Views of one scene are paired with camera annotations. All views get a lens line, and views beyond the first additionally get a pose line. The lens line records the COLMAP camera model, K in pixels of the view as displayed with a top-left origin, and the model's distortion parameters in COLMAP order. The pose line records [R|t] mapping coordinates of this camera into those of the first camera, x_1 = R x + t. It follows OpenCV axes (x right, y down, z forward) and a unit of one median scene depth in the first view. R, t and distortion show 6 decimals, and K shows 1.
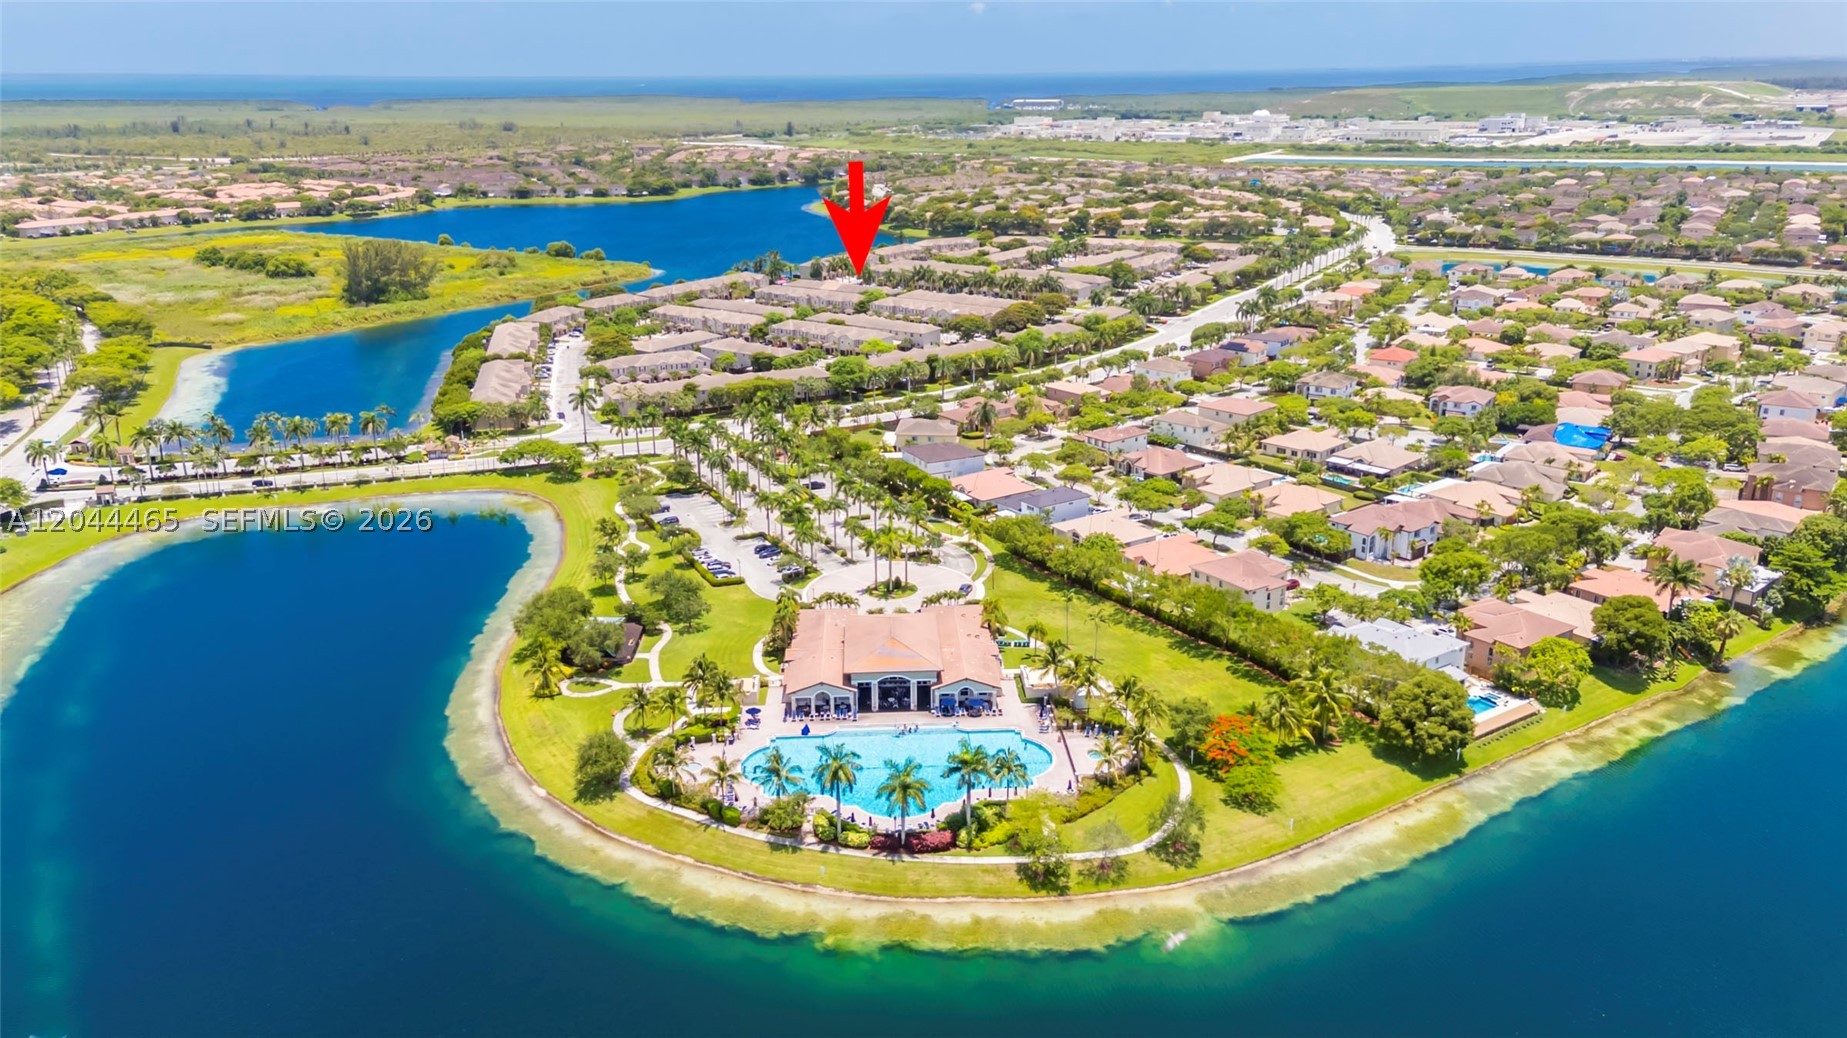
lens RADIAL K [[1358.7, 0, 923.5], [0, 1358.7, 519.0], [0, 0, 1]] dist [0.073507, 0.008435]
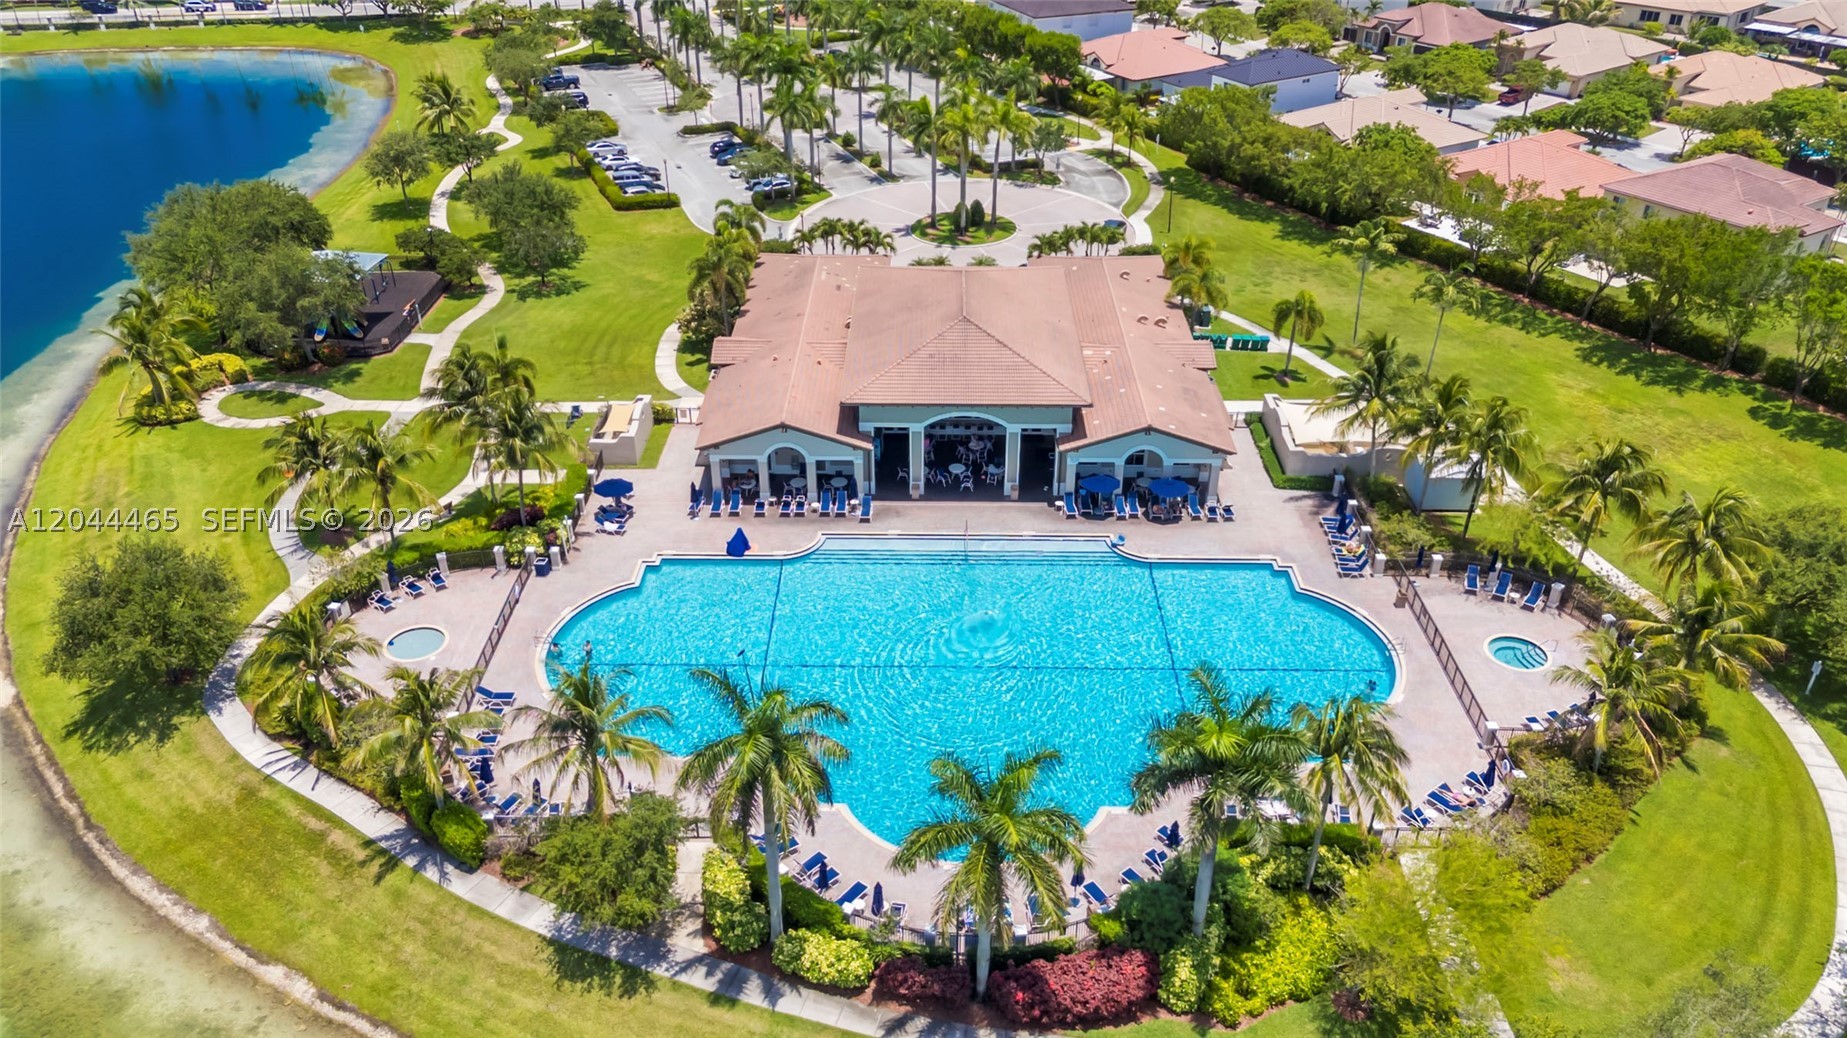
lens RADIAL K [[1358.7, 0, 923.5], [0, 1358.7, 519.0], [0, 0, 1]] dist [0.073507, 0.008435]
pose [[0.998290, 0.040264, -0.042371, -0.013123], [-0.029942, 0.974835, 0.220910, 0.047439], [0.050199, -0.219263, 0.974373, 0.496513]]
